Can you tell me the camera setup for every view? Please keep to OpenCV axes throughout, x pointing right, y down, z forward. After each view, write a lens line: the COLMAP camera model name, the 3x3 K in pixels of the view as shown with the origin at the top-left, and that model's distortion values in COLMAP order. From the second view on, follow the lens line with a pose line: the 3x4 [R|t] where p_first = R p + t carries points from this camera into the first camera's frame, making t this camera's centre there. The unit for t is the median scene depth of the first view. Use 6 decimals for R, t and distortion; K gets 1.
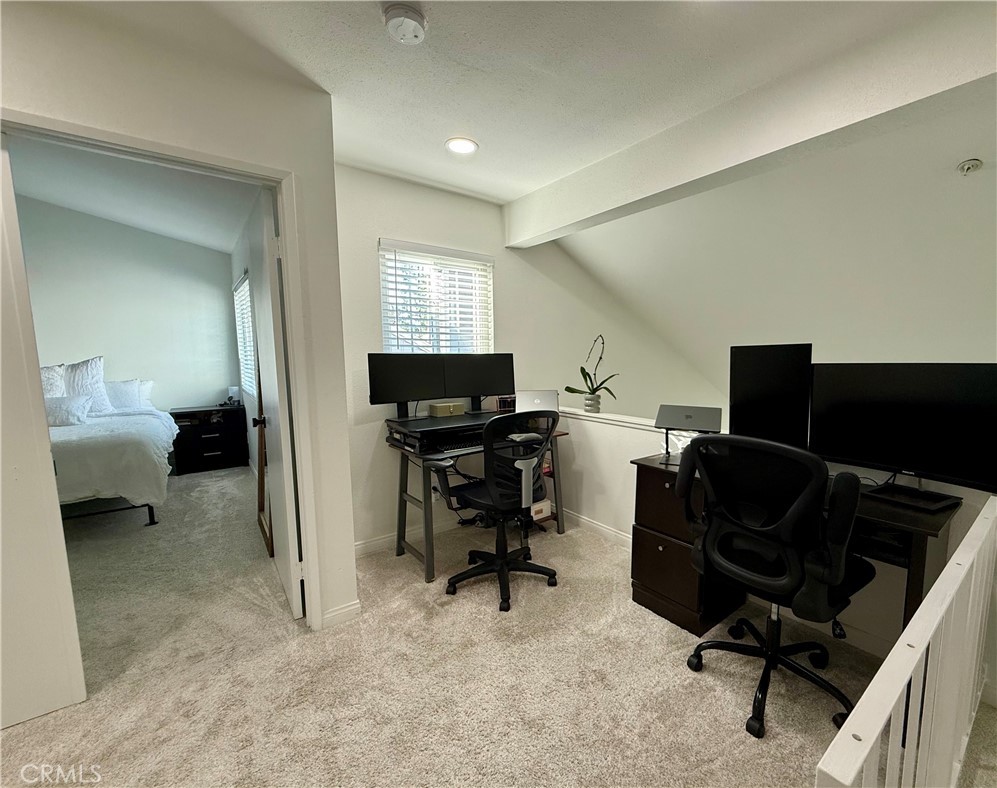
lens RADIAL K [[434.0, 0, 536.2], [0, 434.0, 402.7], [0, 0, 1]] dist [-0.000318, 0.000276]
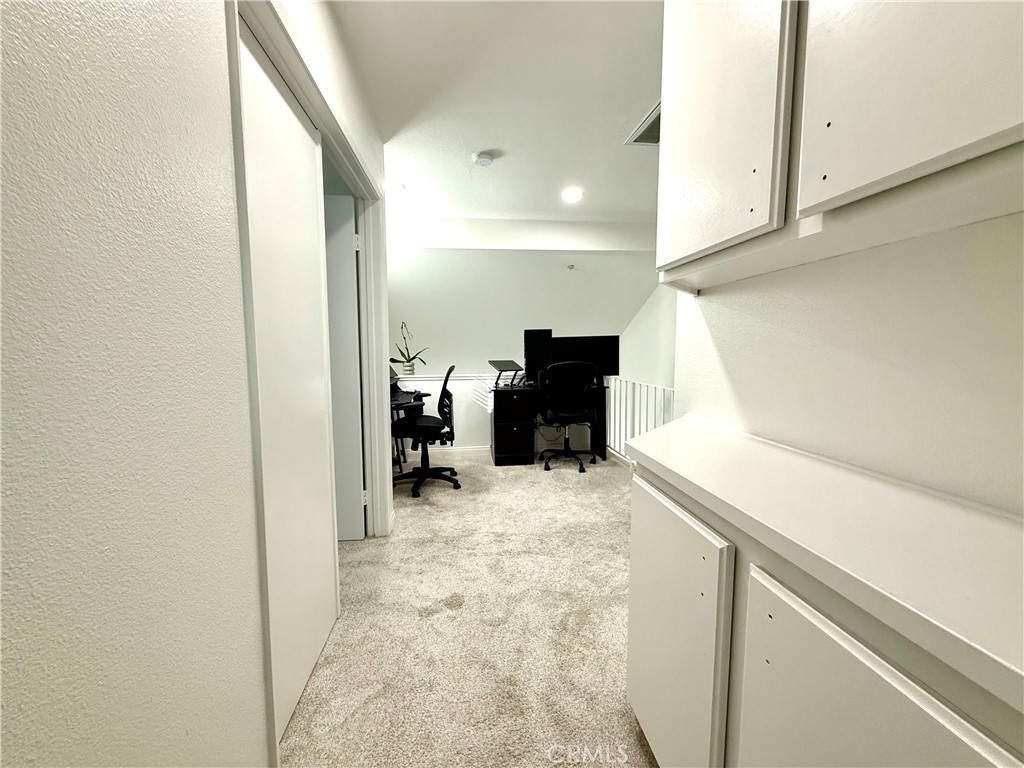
lens RADIAL K [[411.8, 0, 510.4], [0, 411.8, 382.7], [0, 0, 1]] dist [-0.000259, -0.000346]
pose [[0.523476, -0.077120, 0.848543, -1.296231], [0.103342, 0.994290, 0.026613, 0.067844], [-0.845750, 0.073758, 0.528457, -0.006664]]
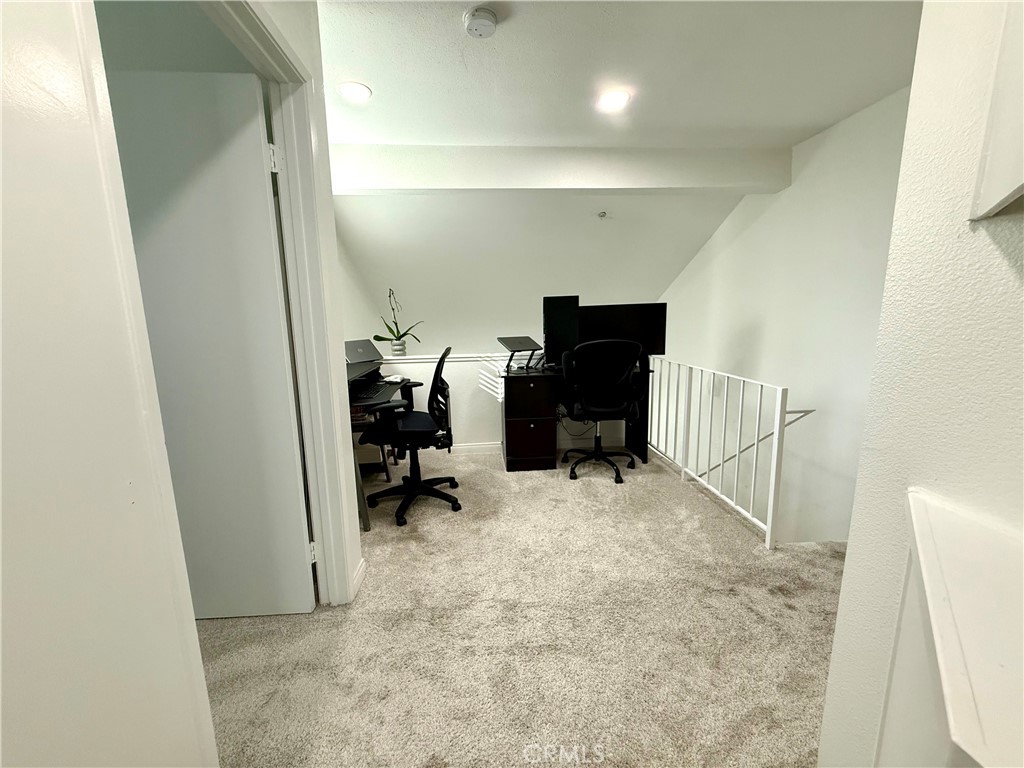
lens RADIAL K [[411.8, 0, 510.4], [0, 411.8, 382.7], [0, 0, 1]] dist [-0.000259, -0.000346]
pose [[0.554128, -0.149929, 0.818818, -0.931940], [0.112348, 0.988117, 0.104897, 0.015224], [-0.824815, 0.033866, 0.564388, 0.211849]]
